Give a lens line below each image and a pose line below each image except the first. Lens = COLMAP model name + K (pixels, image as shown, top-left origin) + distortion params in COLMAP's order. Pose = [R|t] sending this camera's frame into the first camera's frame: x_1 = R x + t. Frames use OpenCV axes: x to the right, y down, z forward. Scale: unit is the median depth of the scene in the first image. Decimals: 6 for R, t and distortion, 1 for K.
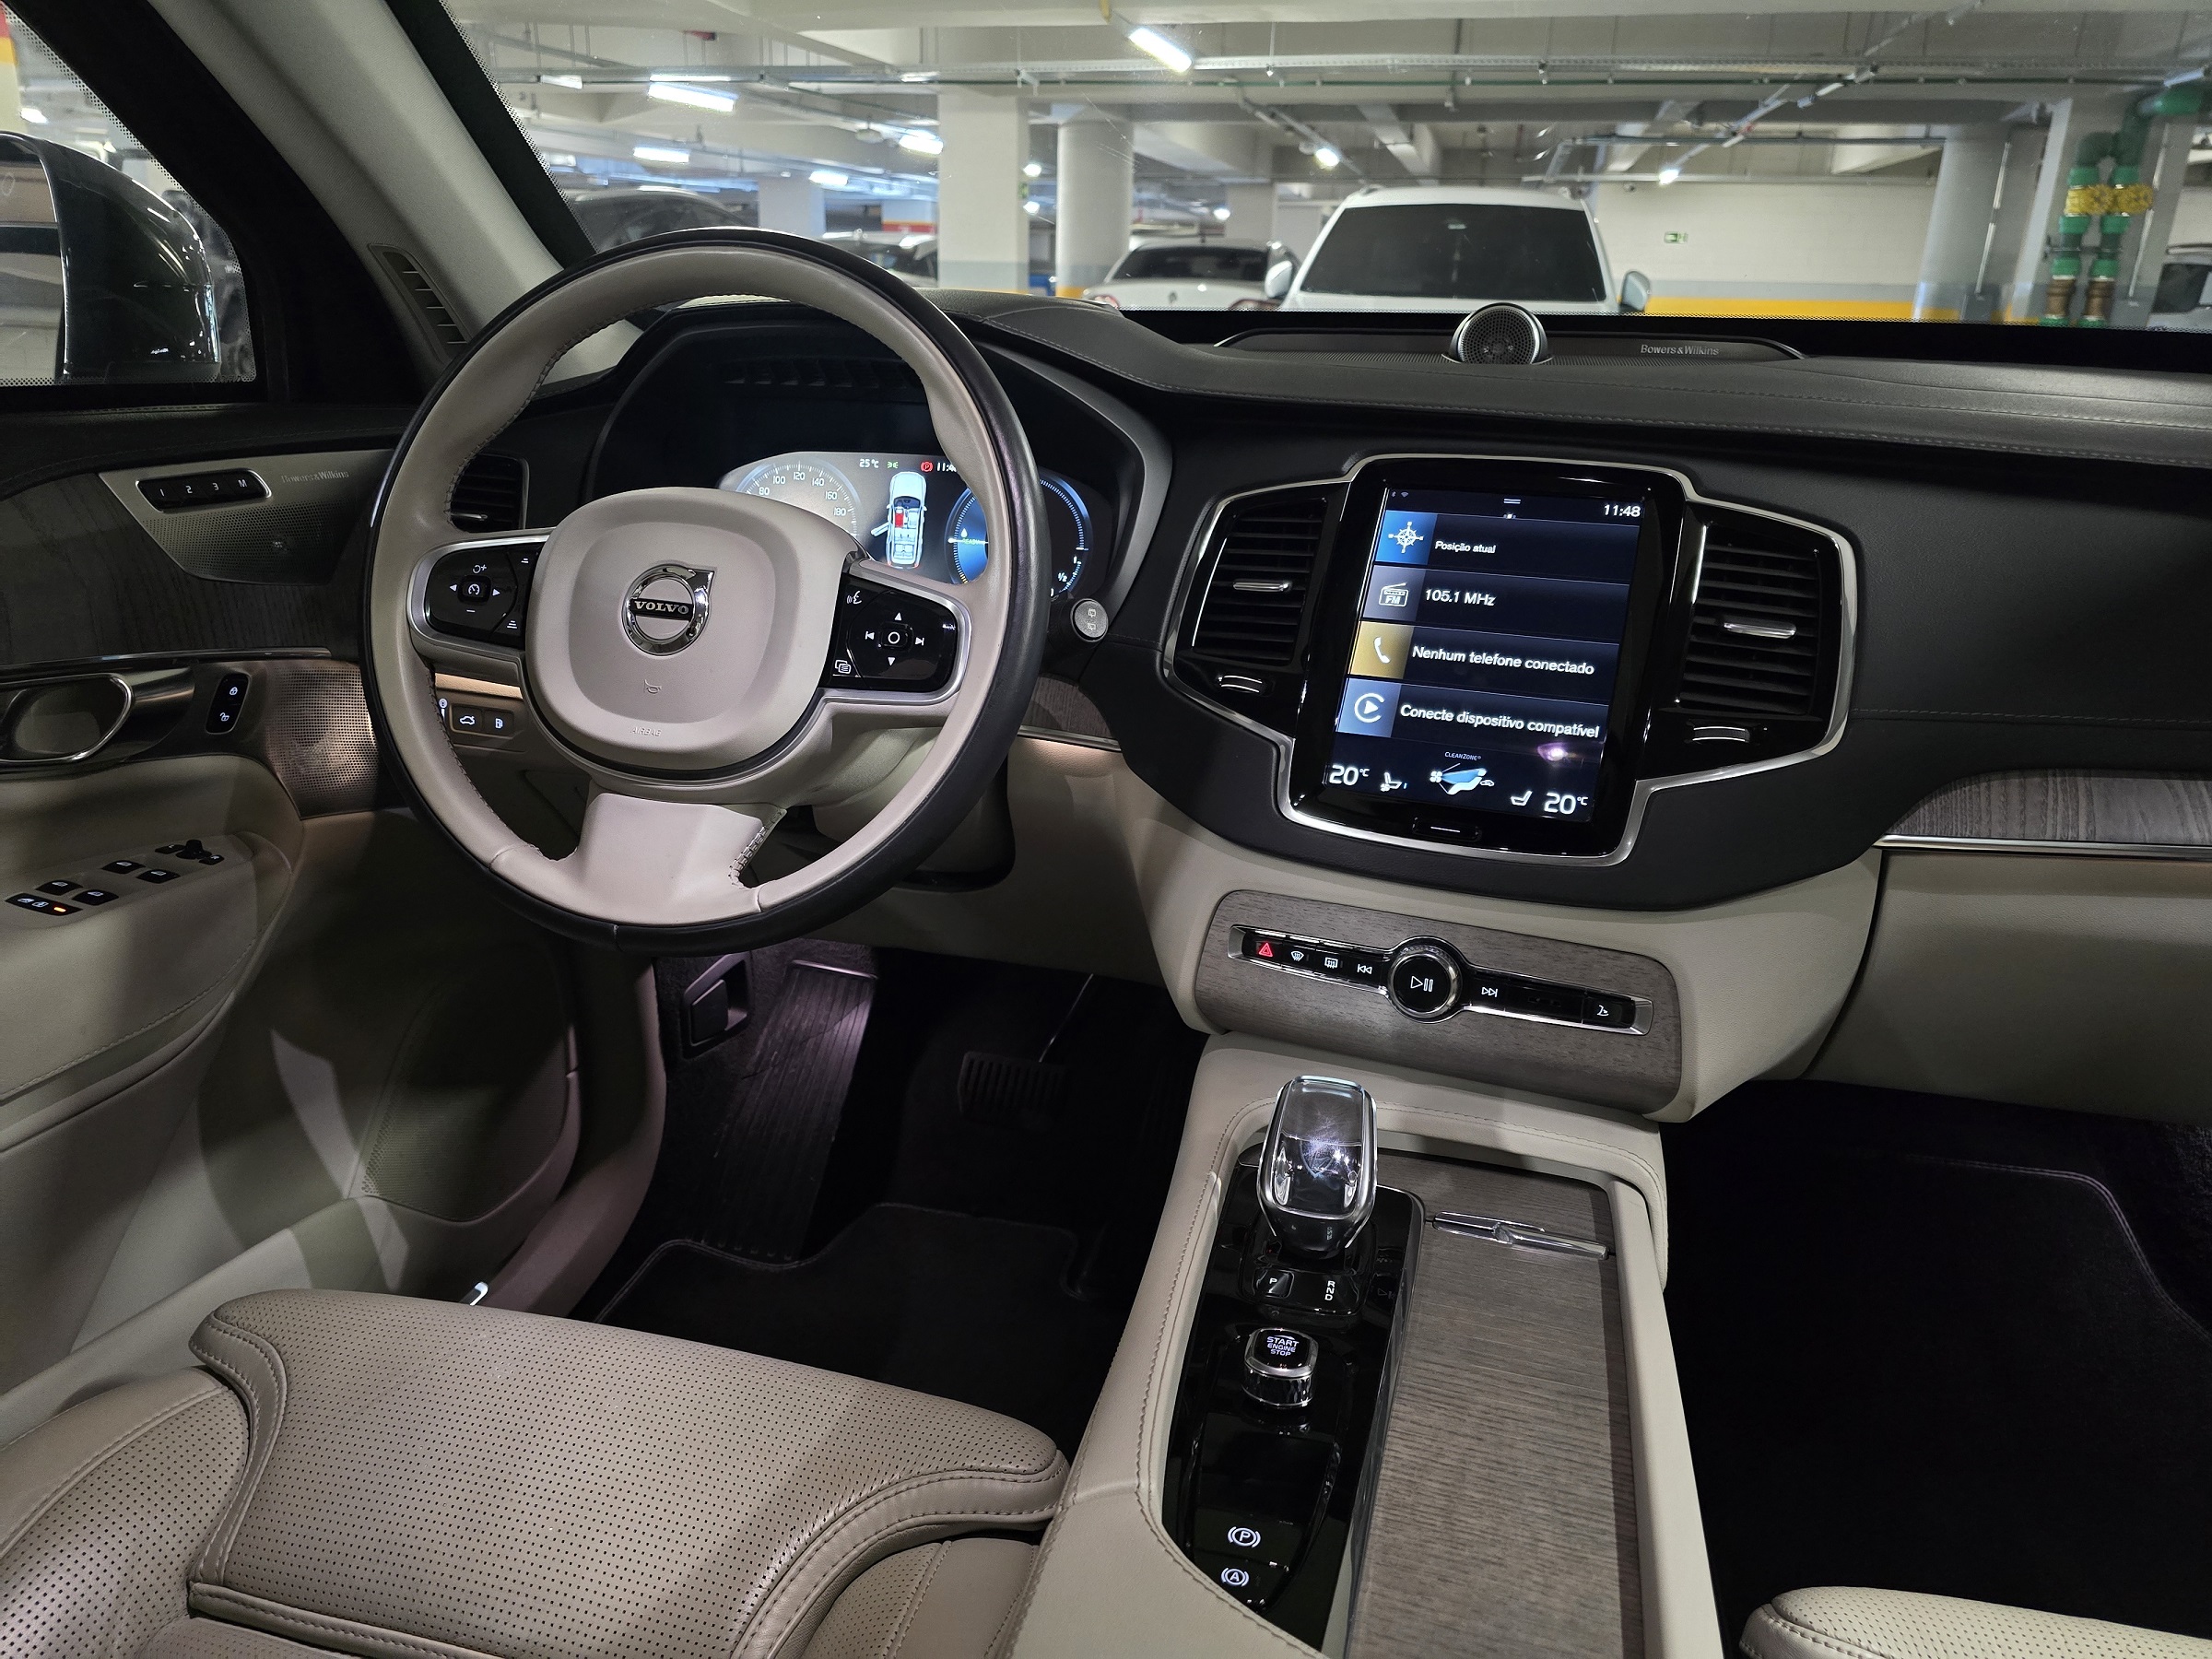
lens RADIAL K [[1525.8, 0, 1094.6], [0, 1525.8, 812.2], [0, 0, 1]] dist [0.057011, -0.059142]
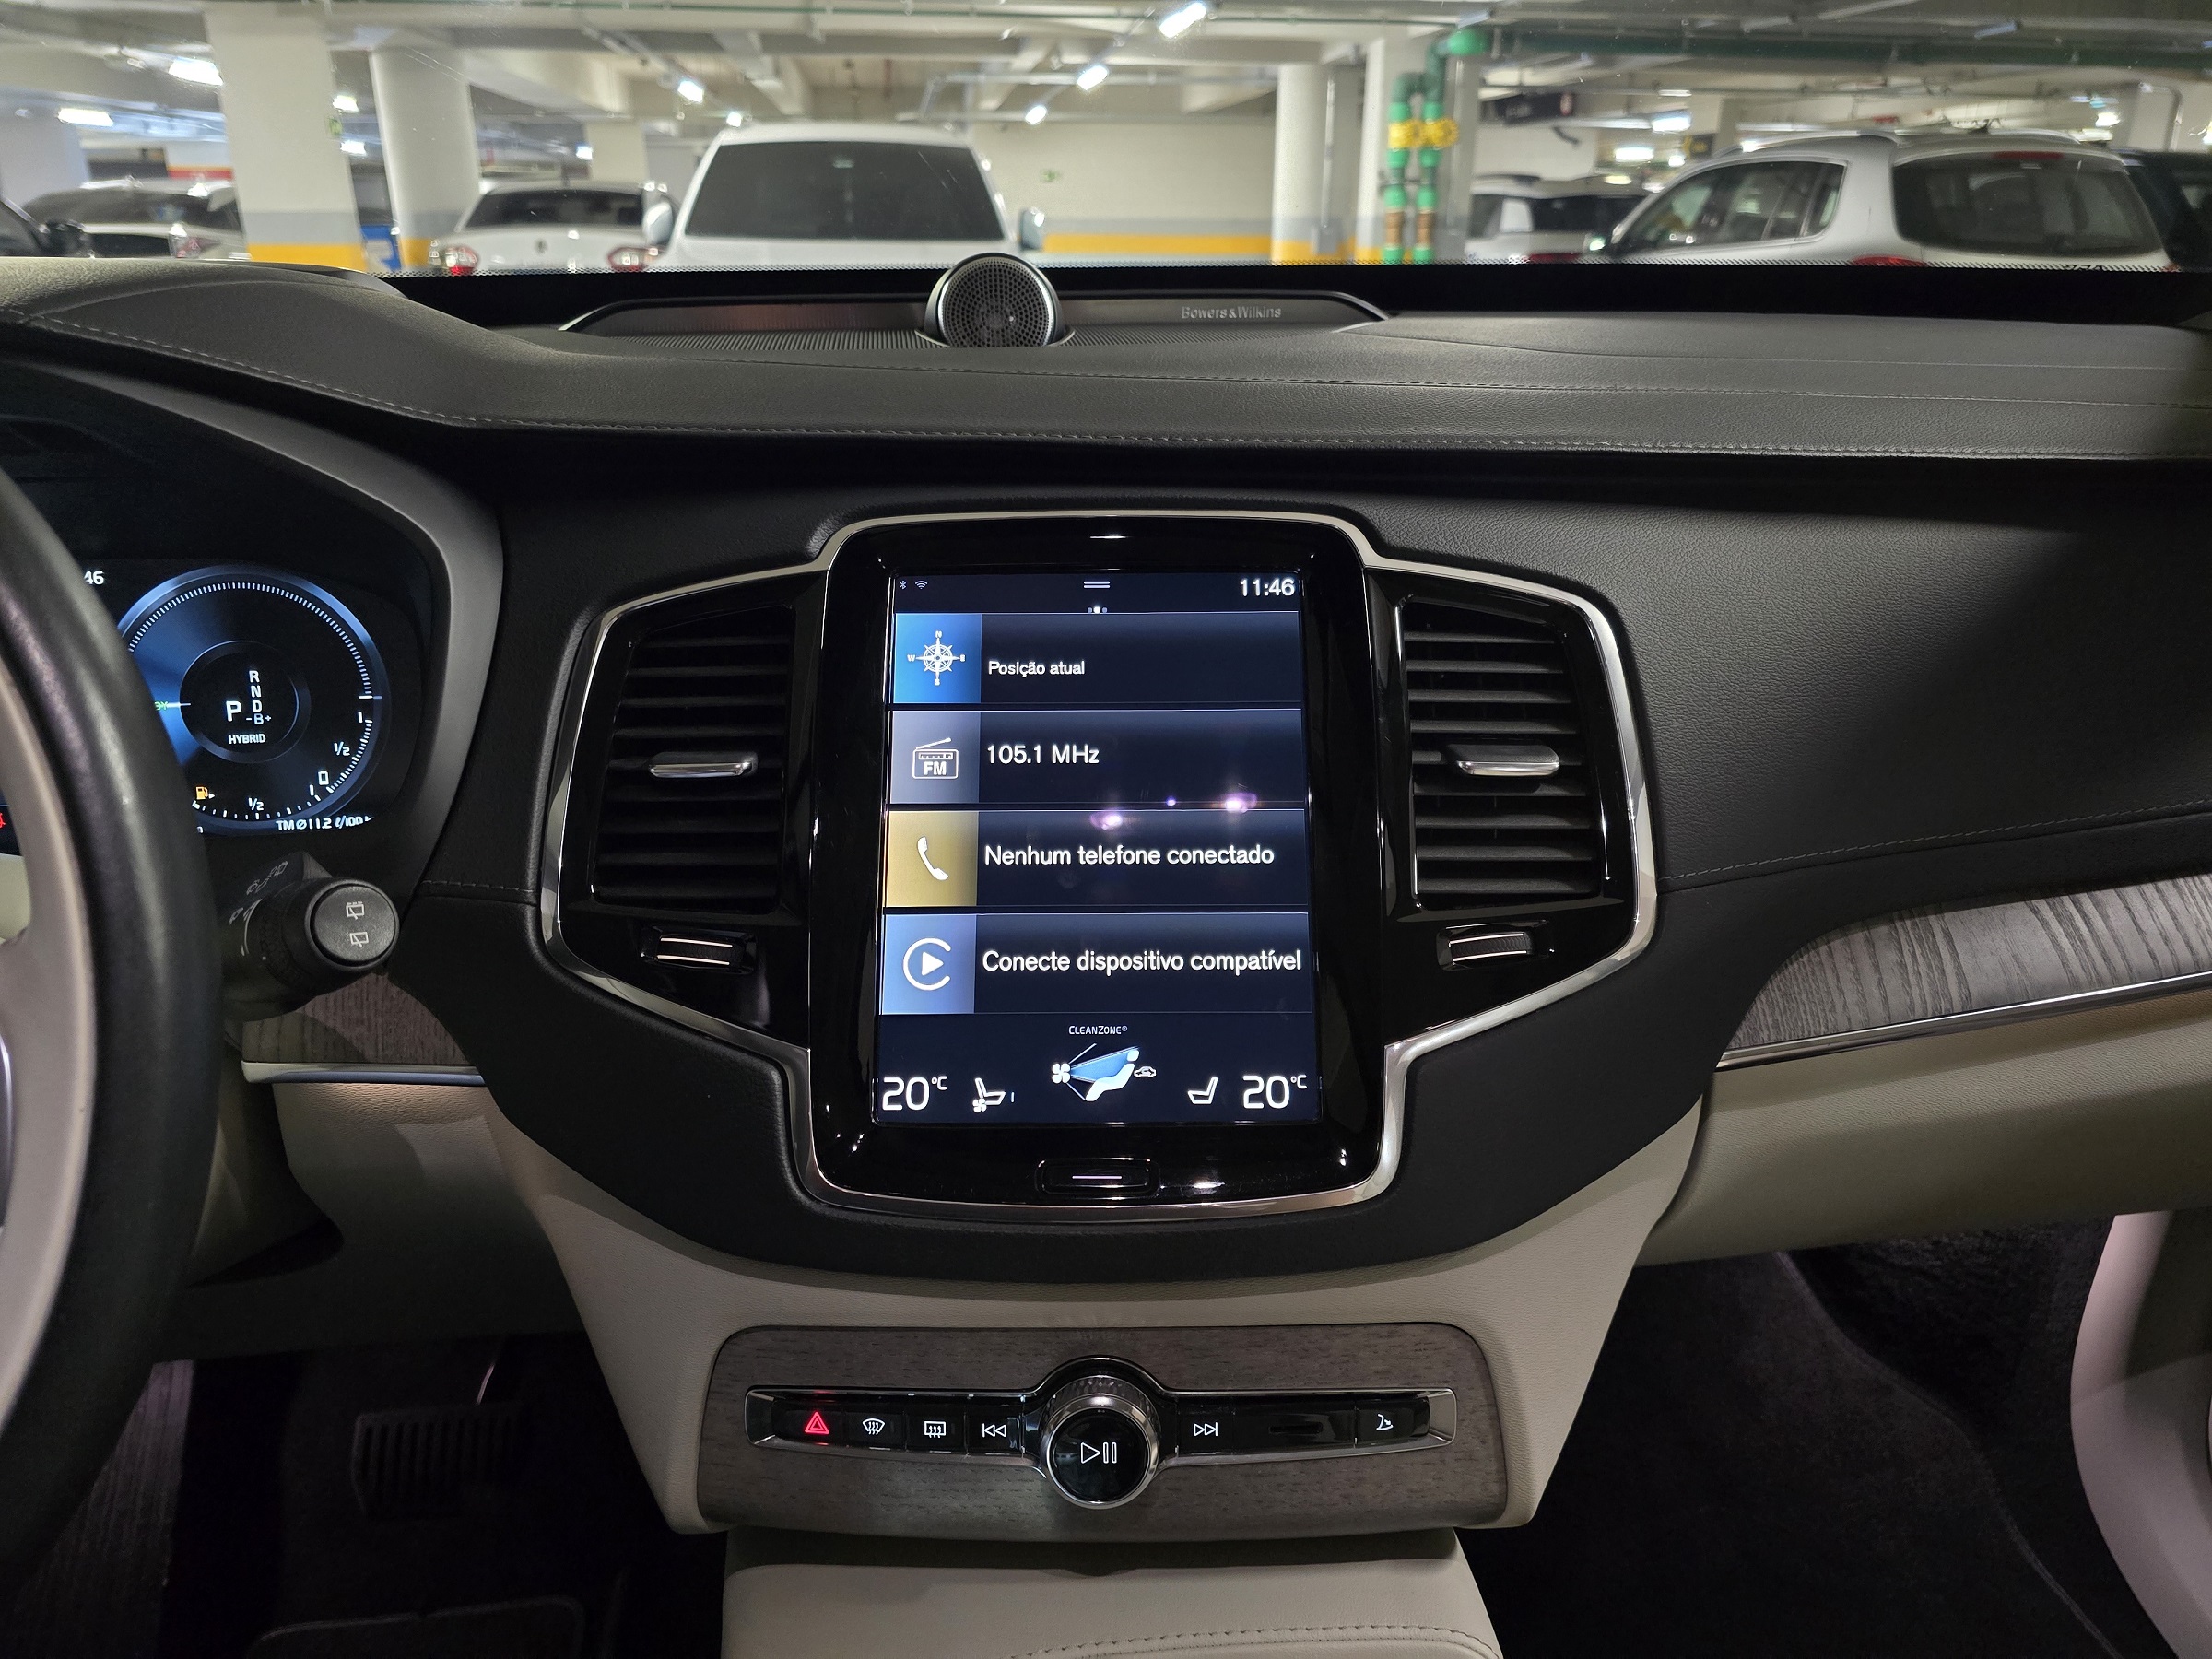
lens RADIAL K [[1490.8, 0, 1111.3], [0, 1490.8, 816.4], [0, 0, 1]] dist [0.056547, -0.055405]
pose [[0.926862, -0.160067, 0.339565, 0.050169], [0.145557, 0.987013, 0.067962, -0.128025], [-0.346034, -0.013565, 0.938124, 0.369599]]
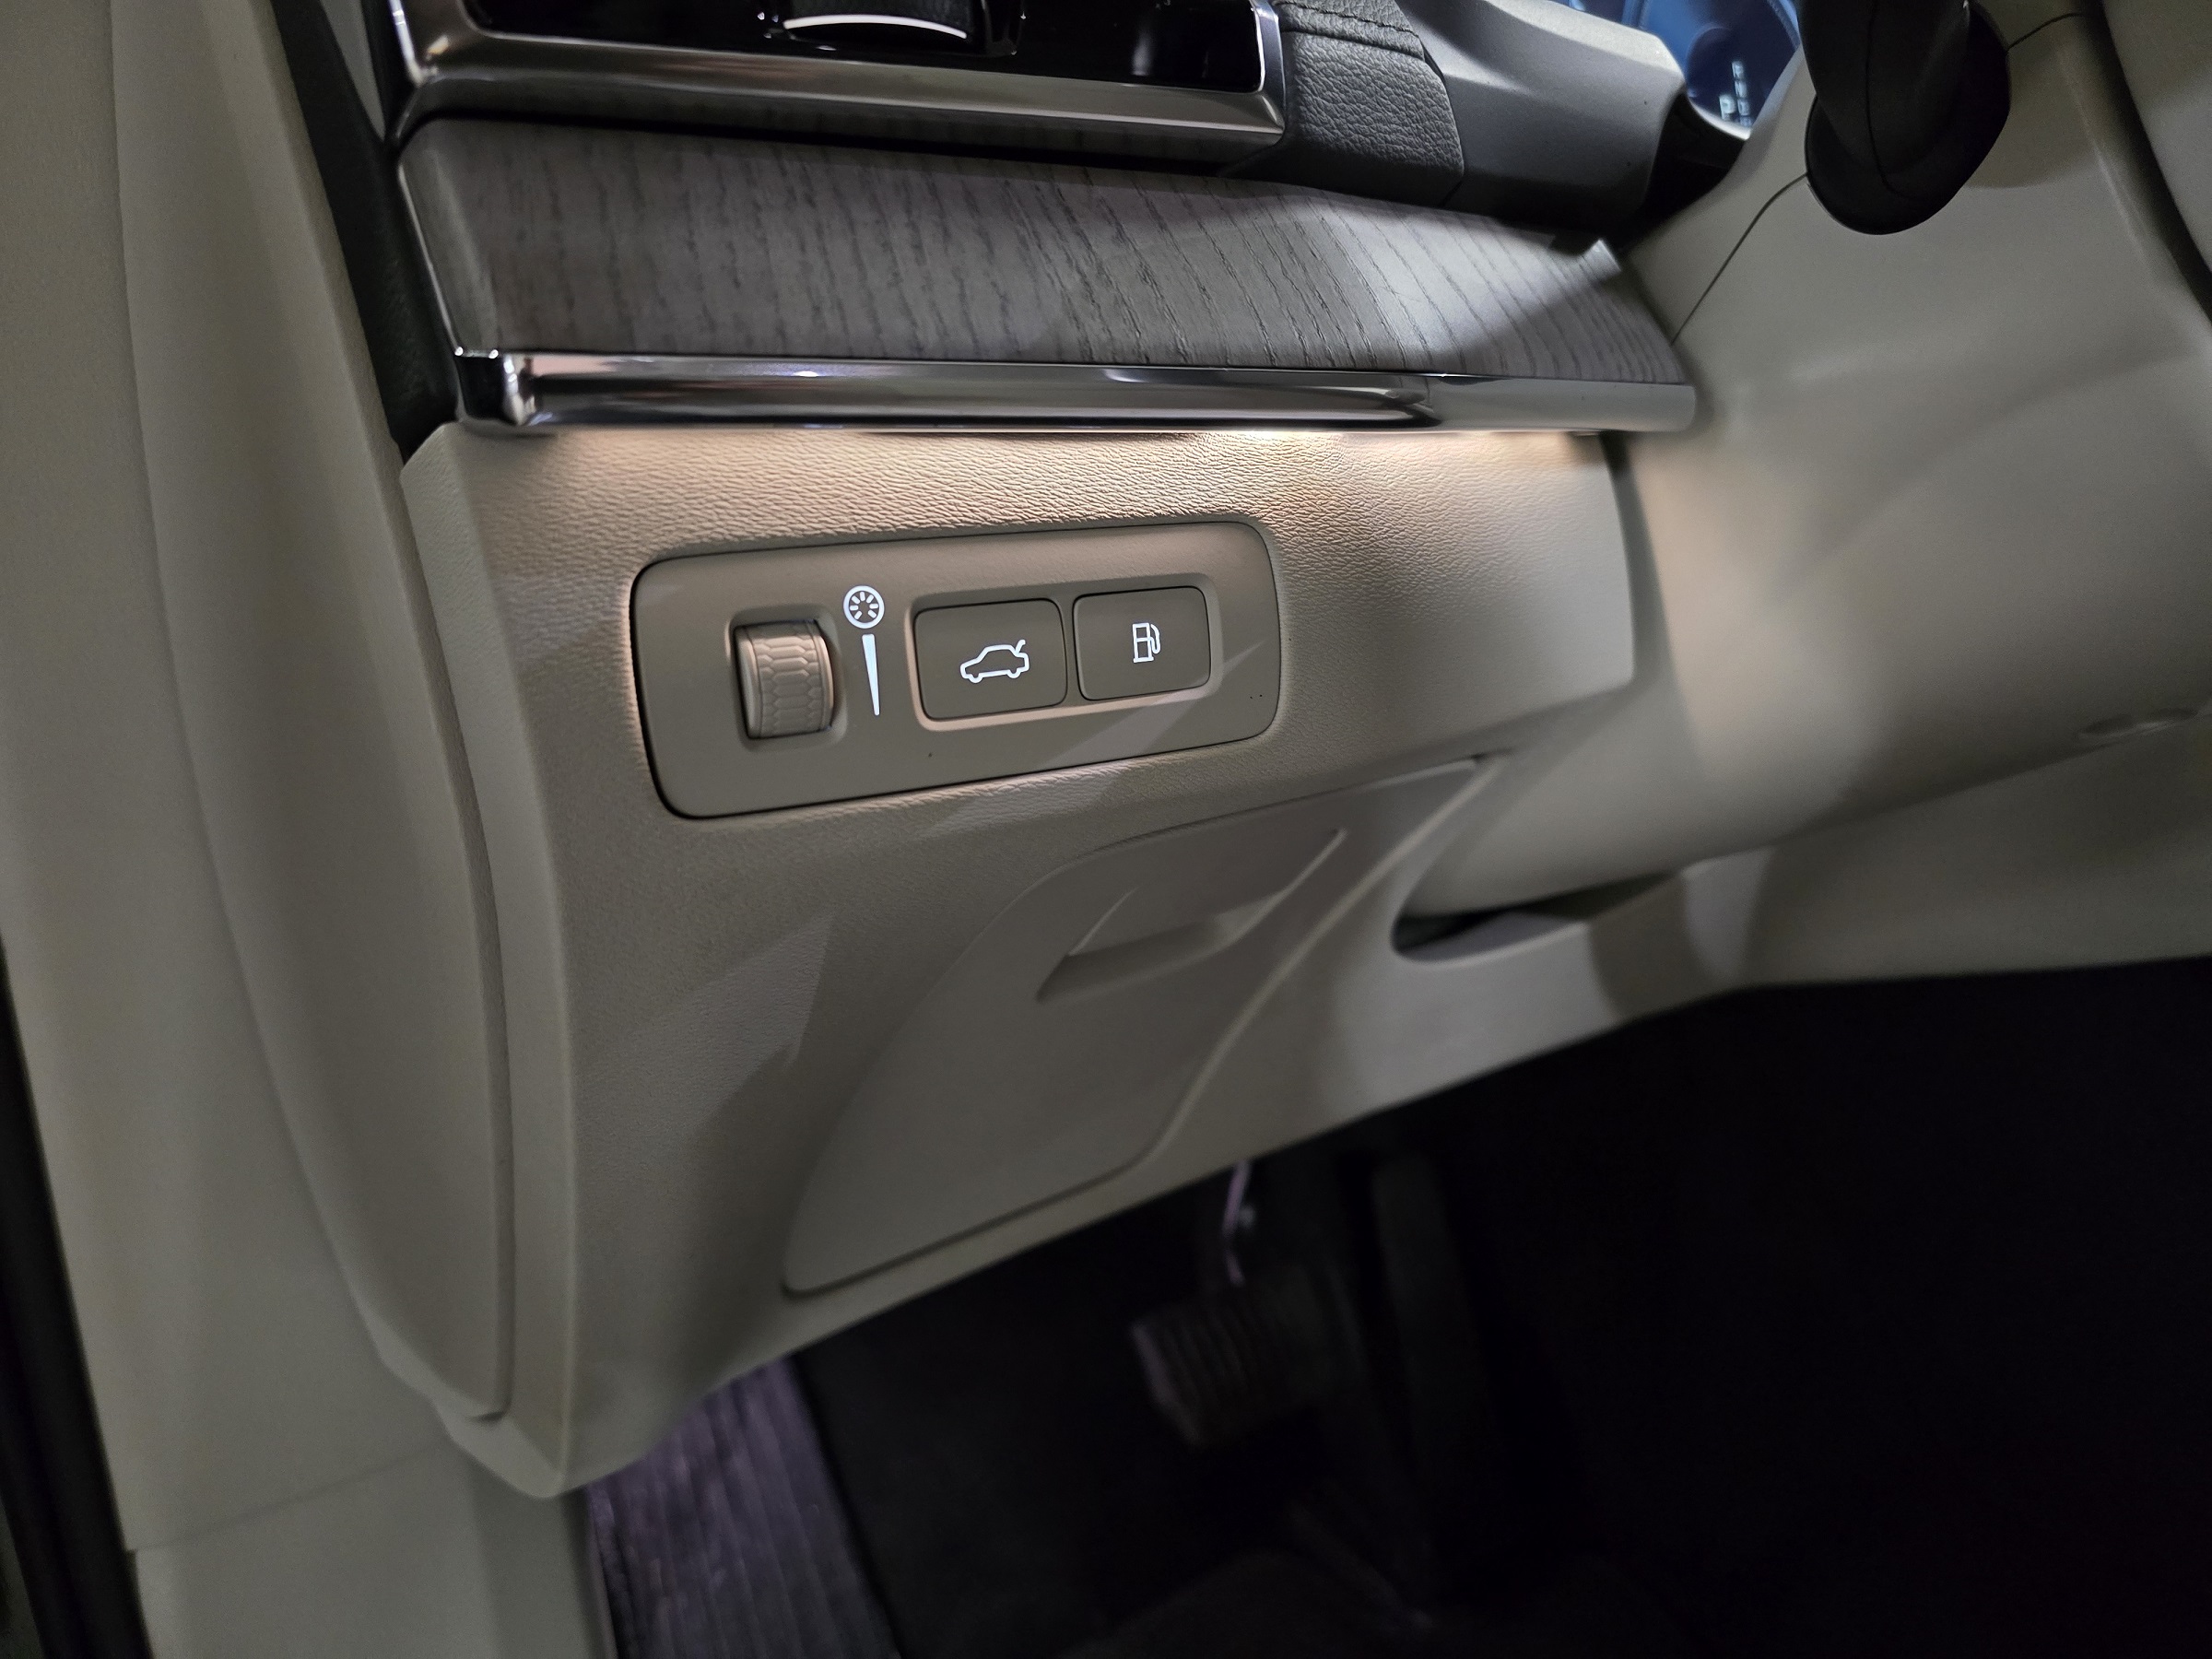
lens RADIAL K [[1557.5, 0, 1106.0], [0, 1557.5, 829.5], [0, 0, 1]] dist [-0.005333, -0.004355]
pose [[0.660563, -0.240344, 0.711260, -0.577199], [0.270074, 0.960024, 0.073580, -0.051419], [-0.700511, 0.143489, 0.699067, 0.856597]]
